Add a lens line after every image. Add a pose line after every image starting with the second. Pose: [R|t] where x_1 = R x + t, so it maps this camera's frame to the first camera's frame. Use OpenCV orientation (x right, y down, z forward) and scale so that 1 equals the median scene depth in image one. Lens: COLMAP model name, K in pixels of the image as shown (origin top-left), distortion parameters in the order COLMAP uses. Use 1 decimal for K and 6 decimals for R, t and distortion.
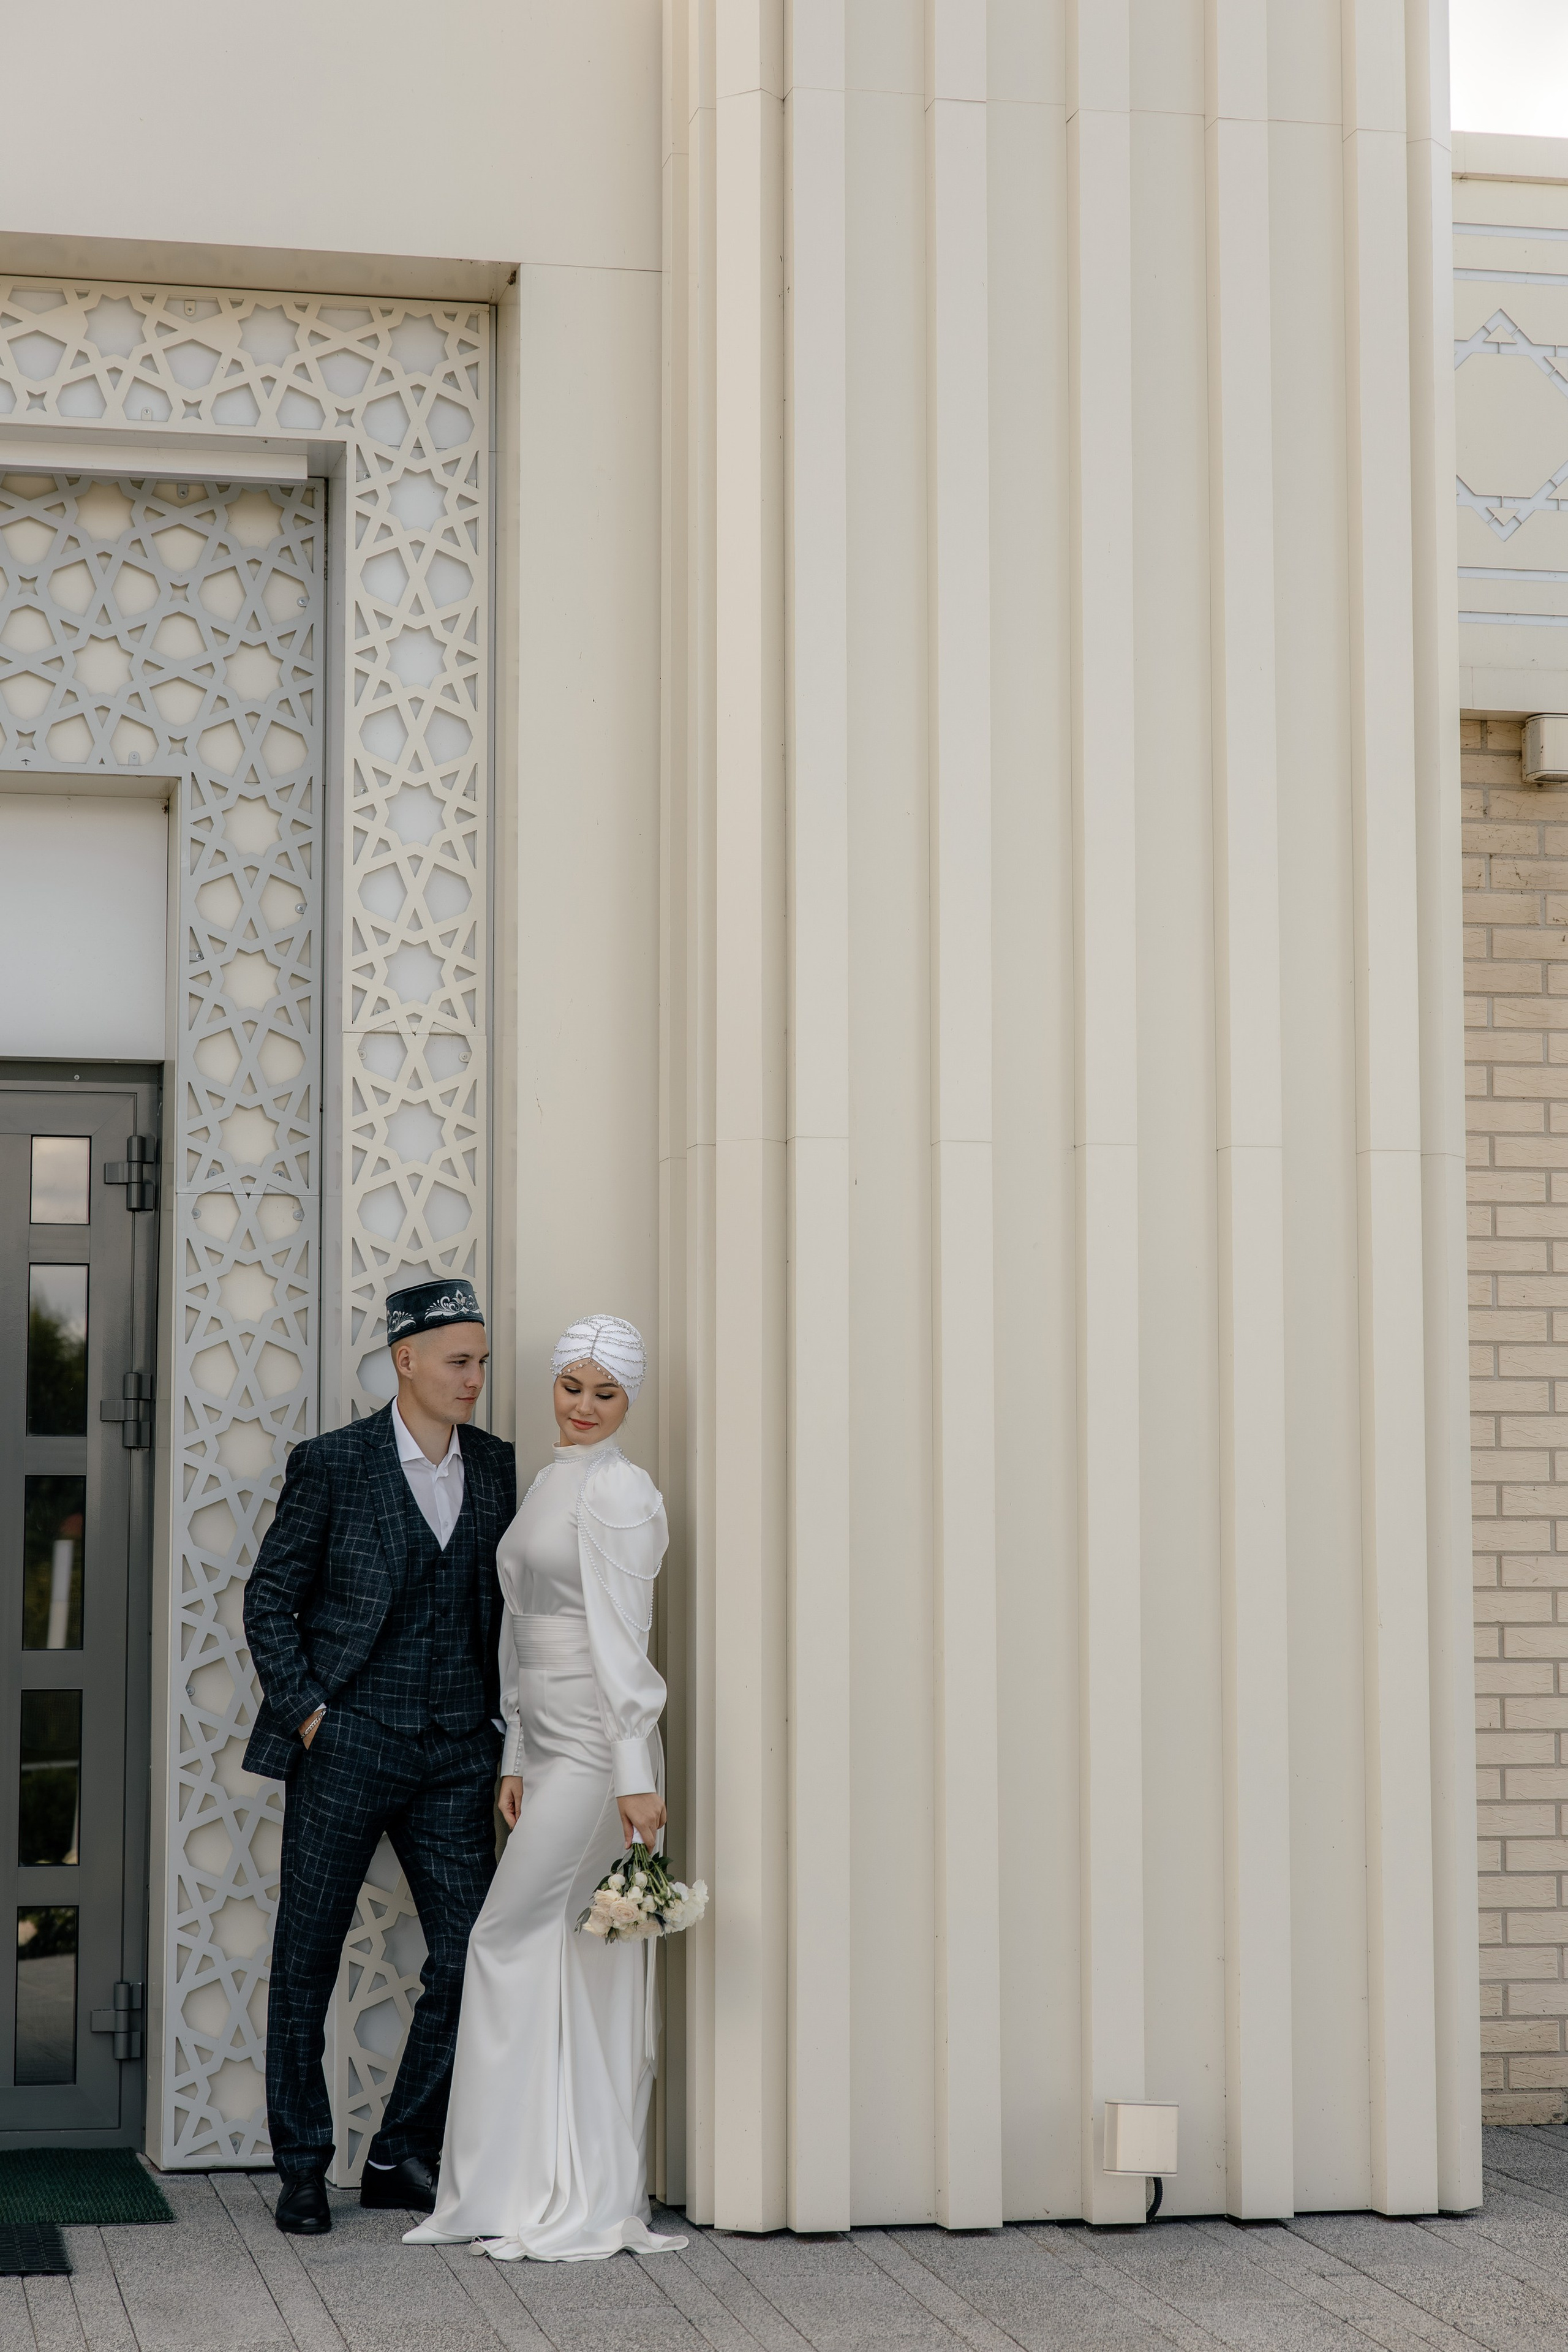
lens RADIAL K [[4655.3, 0, 775.1], [0, 4655.3, 1133.7], [0, 0, 1]] dist [0.040007, 0.079558]
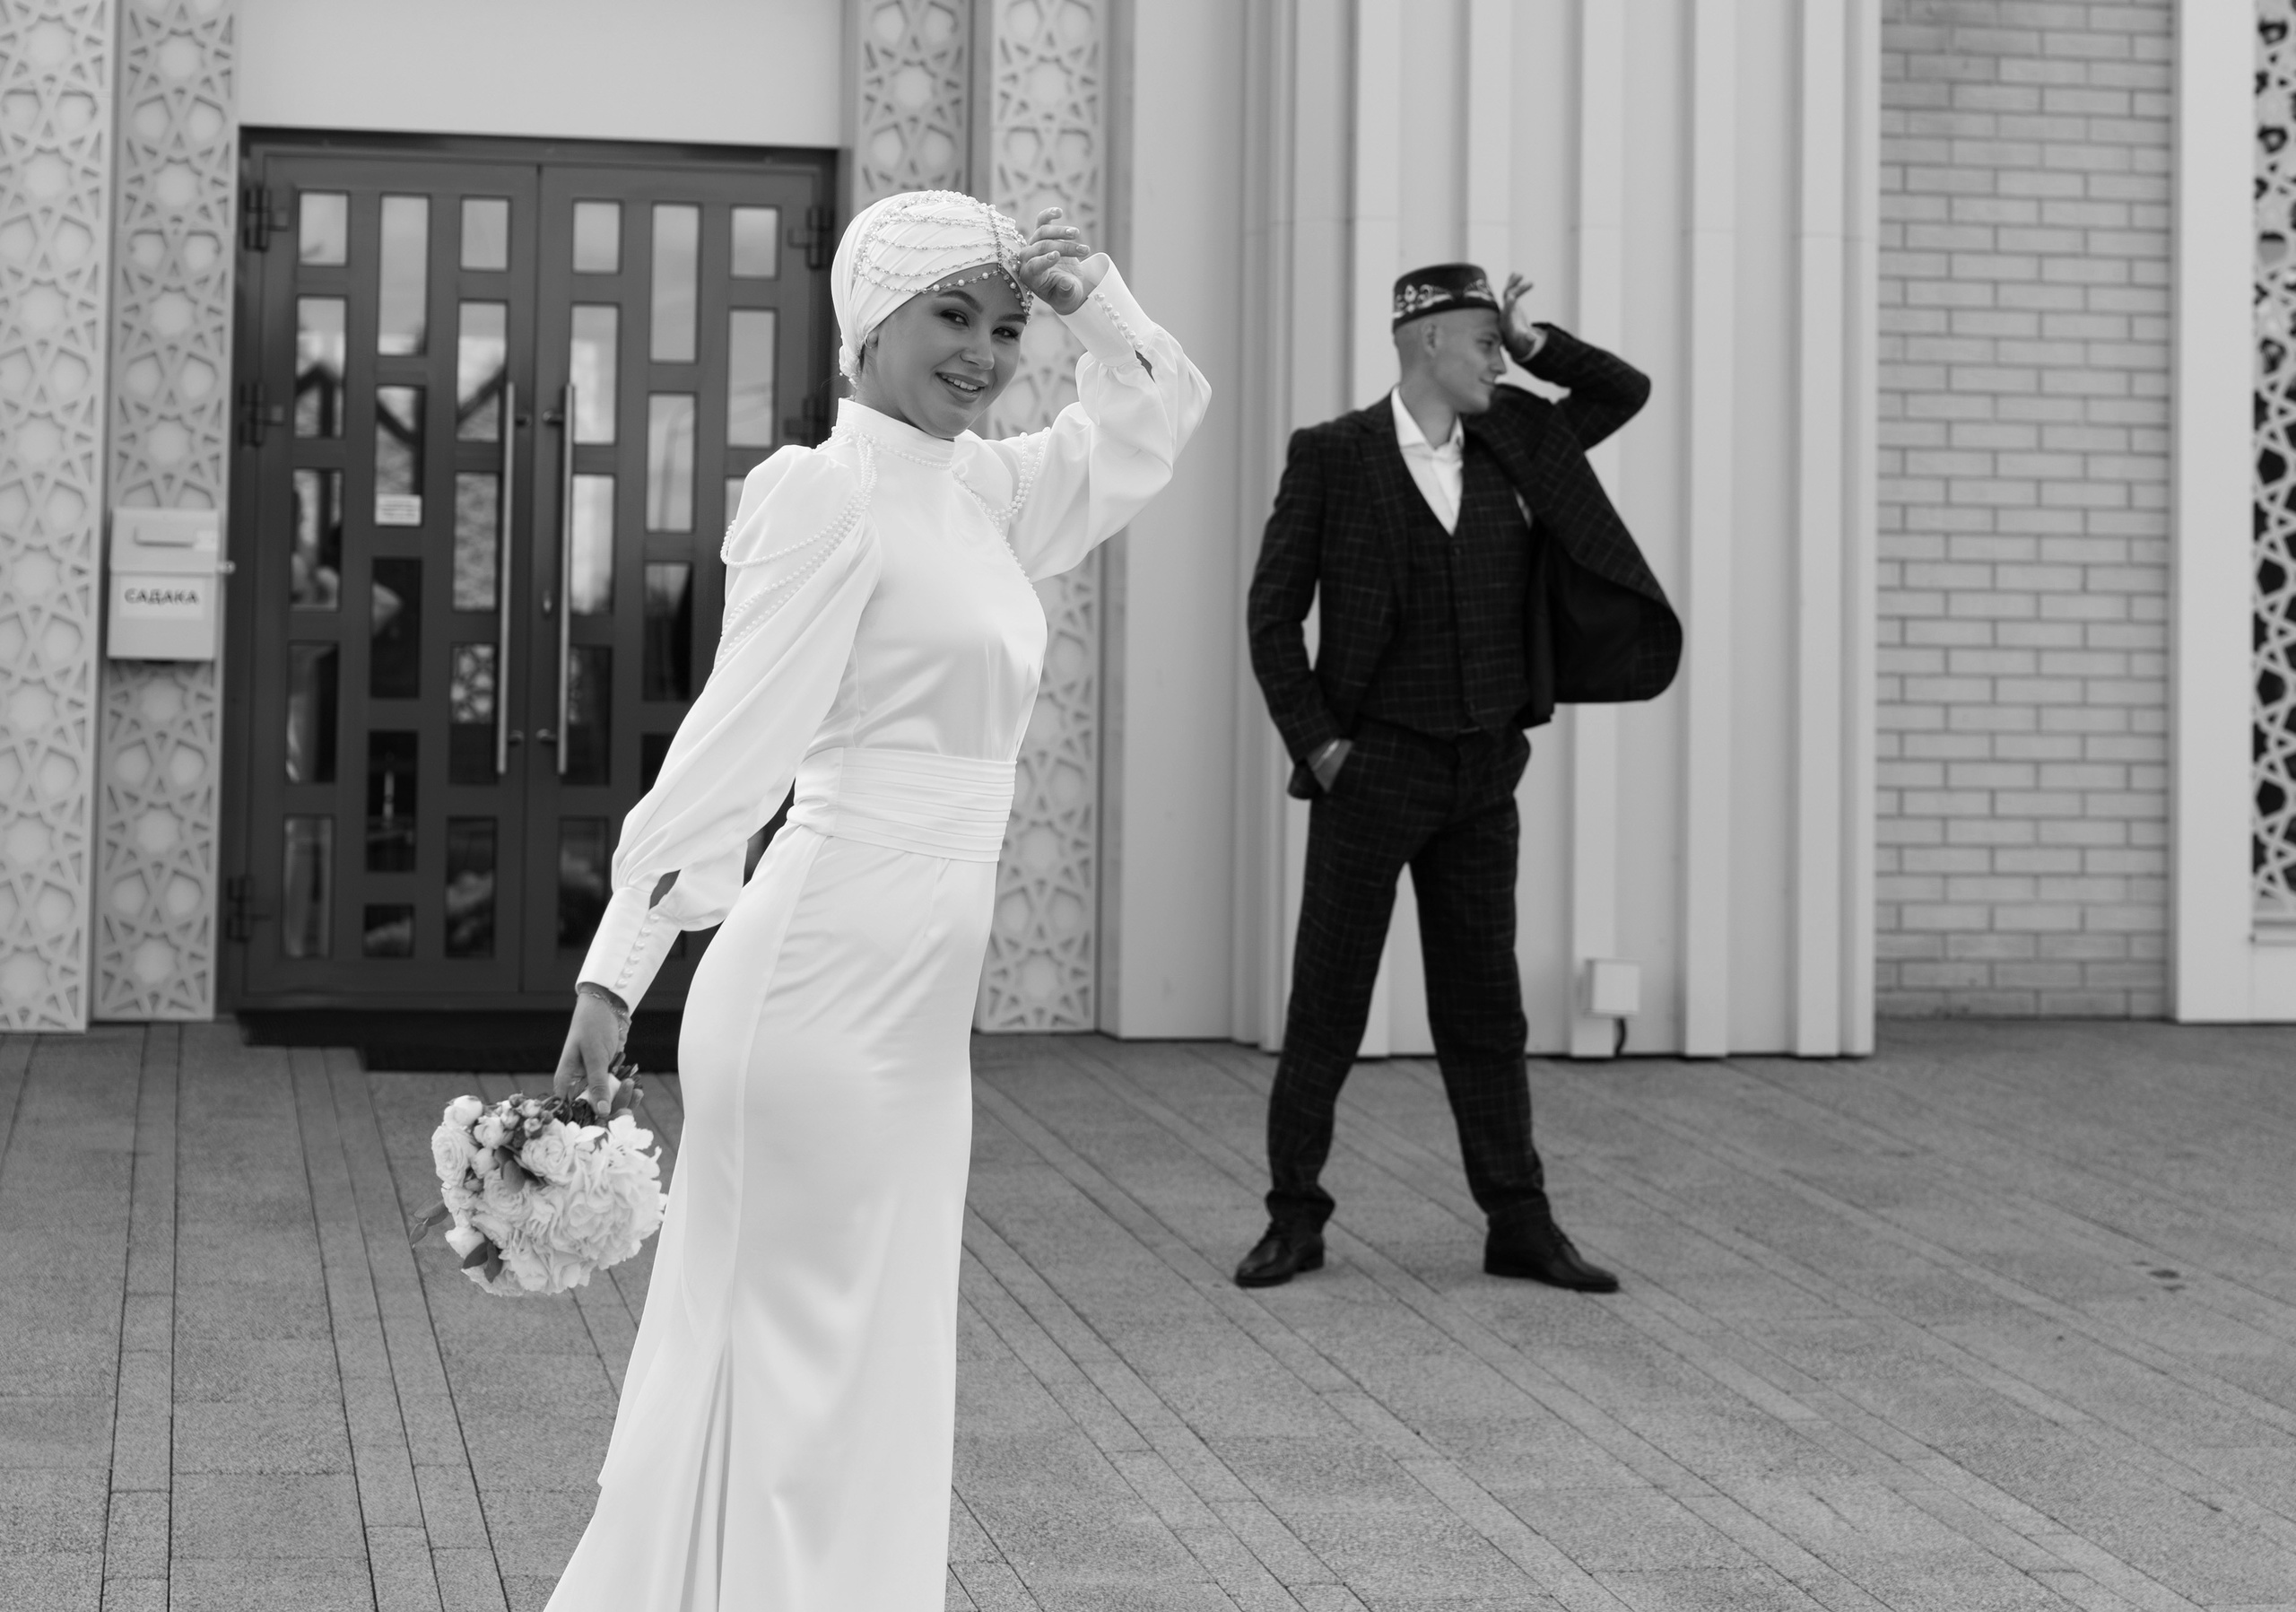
lens RADIAL K [[4995.3, 0, 1147.9], [0, 4995.3, 376.5], [0, 0, 1]] dist [-0.104797, 1.195251]
pose [[0.999881, 0.014125, -0.006278, -0.039847], [-0.013919, 0.999397, 0.031812, 0.001848], [0.006723, -0.031721, 0.999474, -0.343895]]
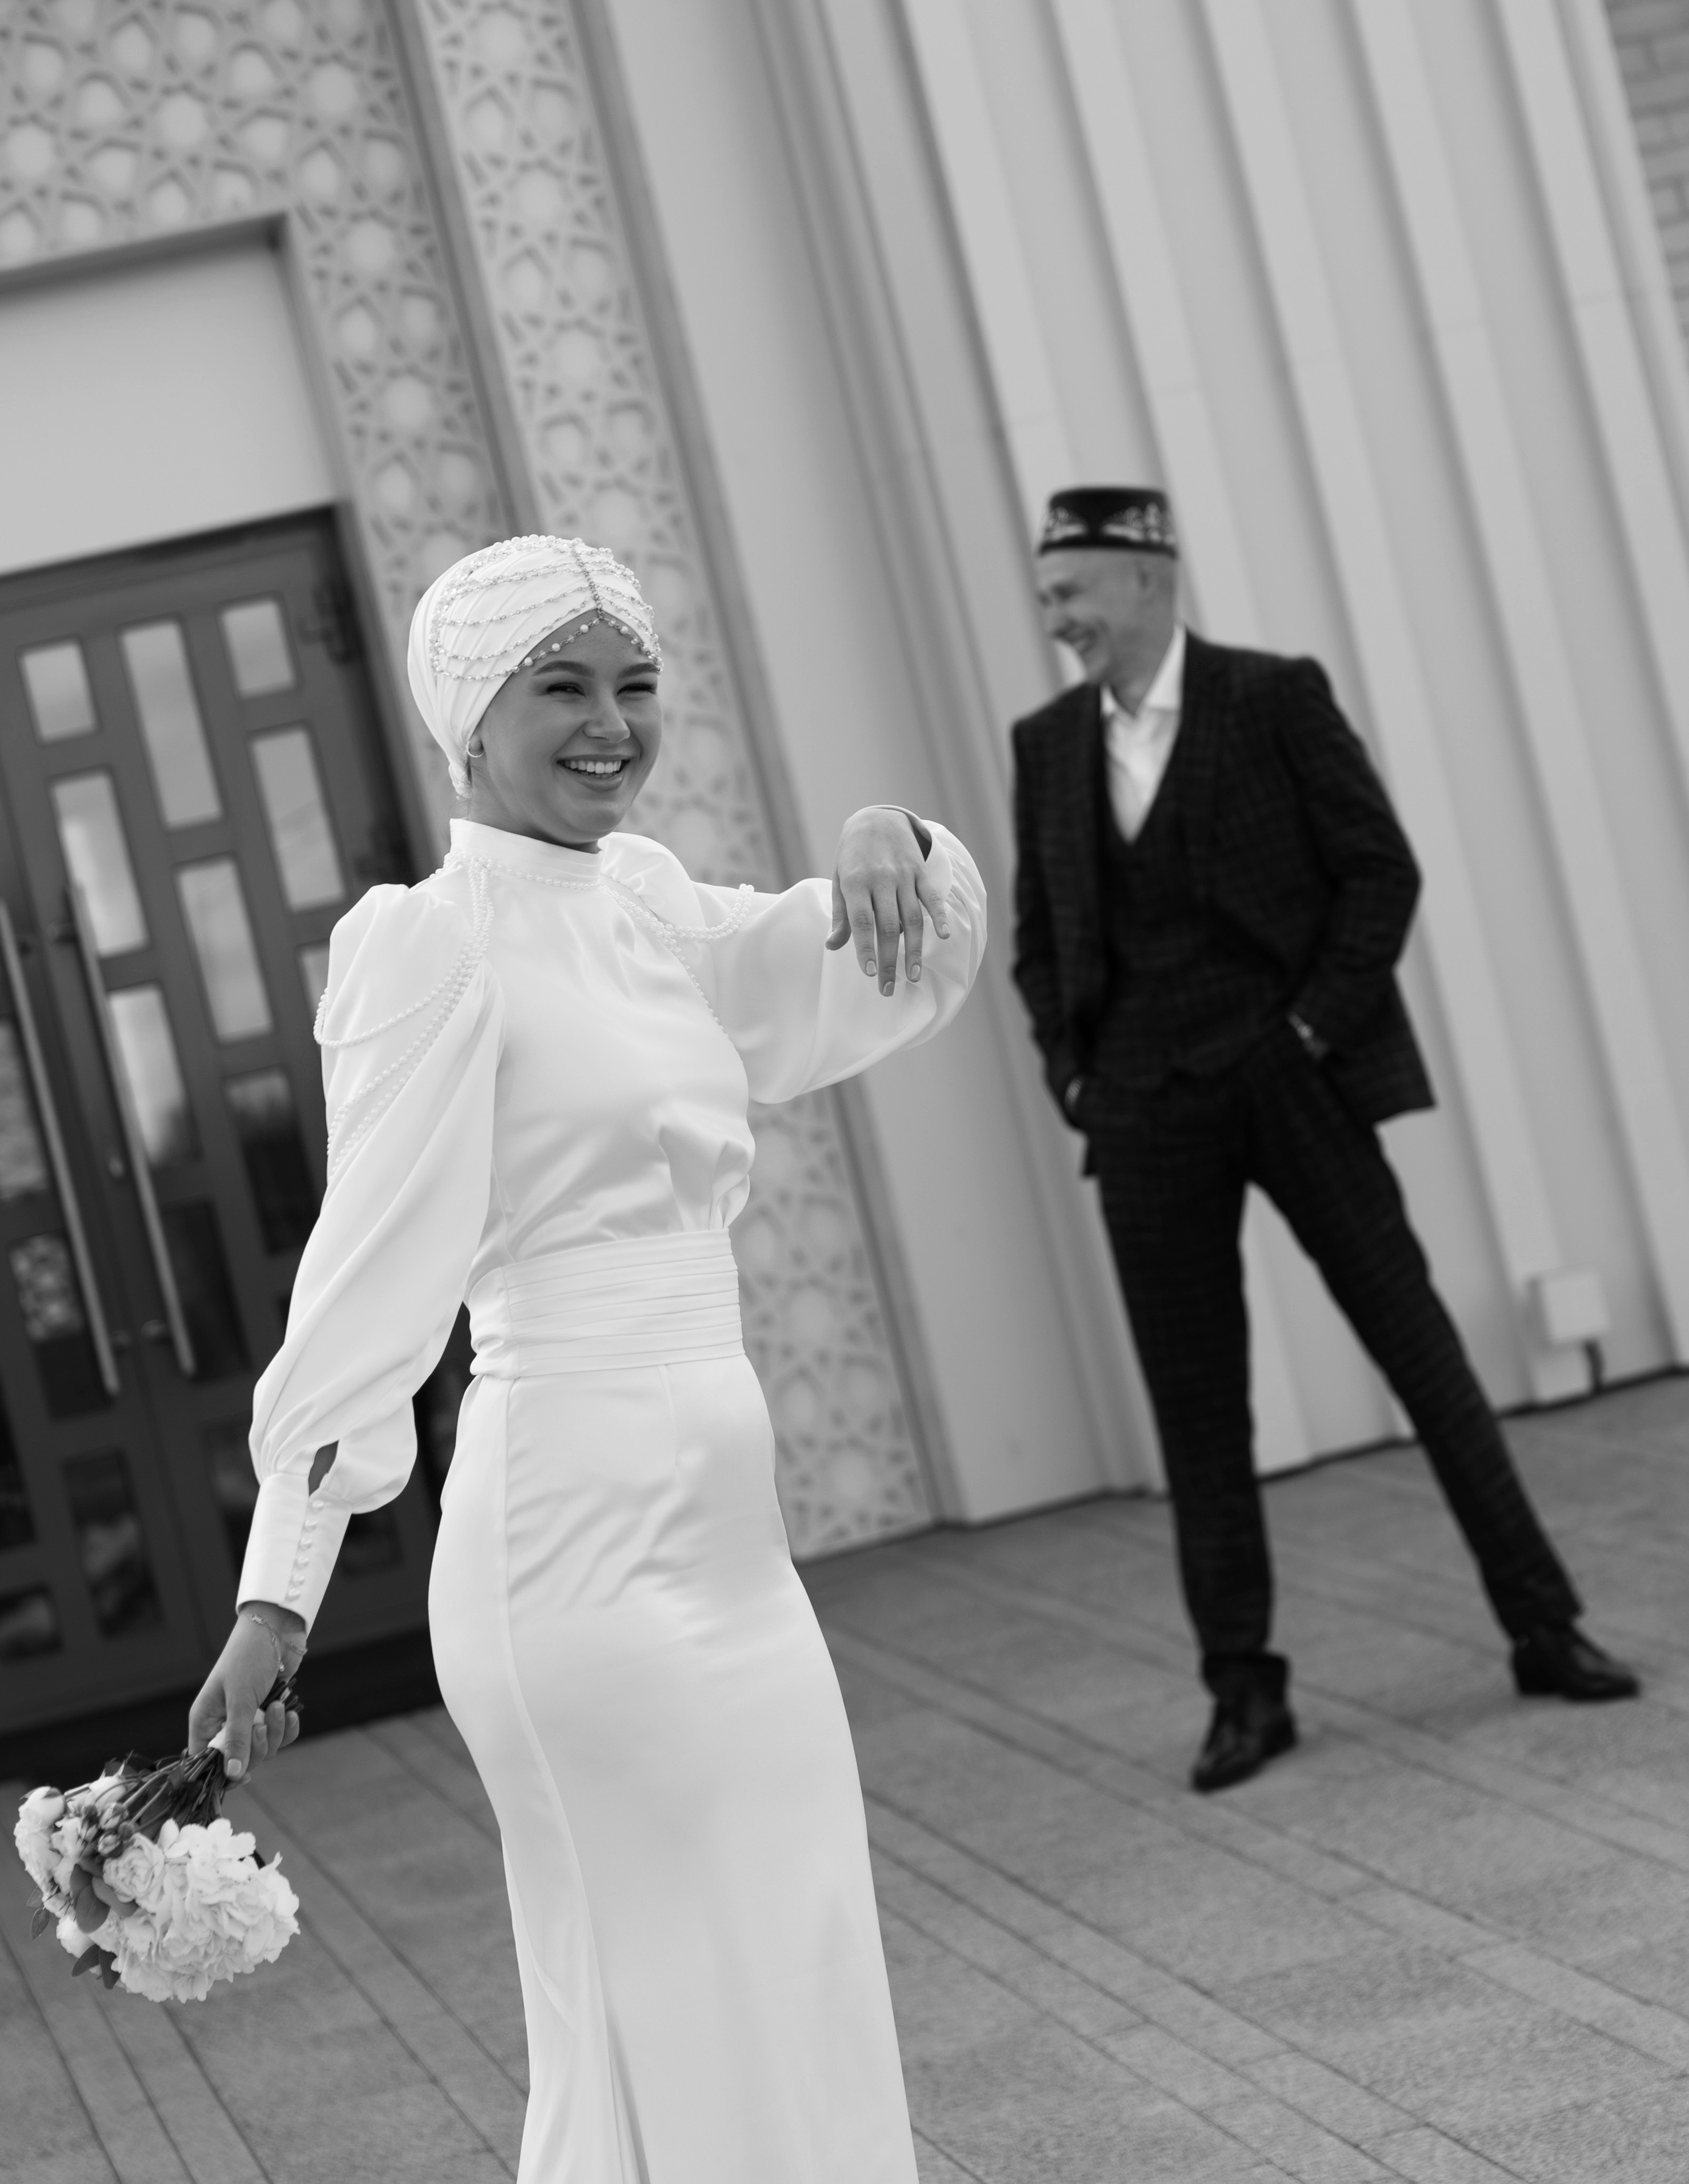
lens RADIAL K [[6543.7, 0, 851.1], [0, 6543.7, 854.7], [0, 0, 1]] dist [-0.043508, 1.199512]
pose [[0.972557, -0.232656, -0.001866, -0.042318], [0.232341, 0.970758, 0.060385, -0.001768], [-0.012237, -0.059161, 0.998173, -0.363881]]
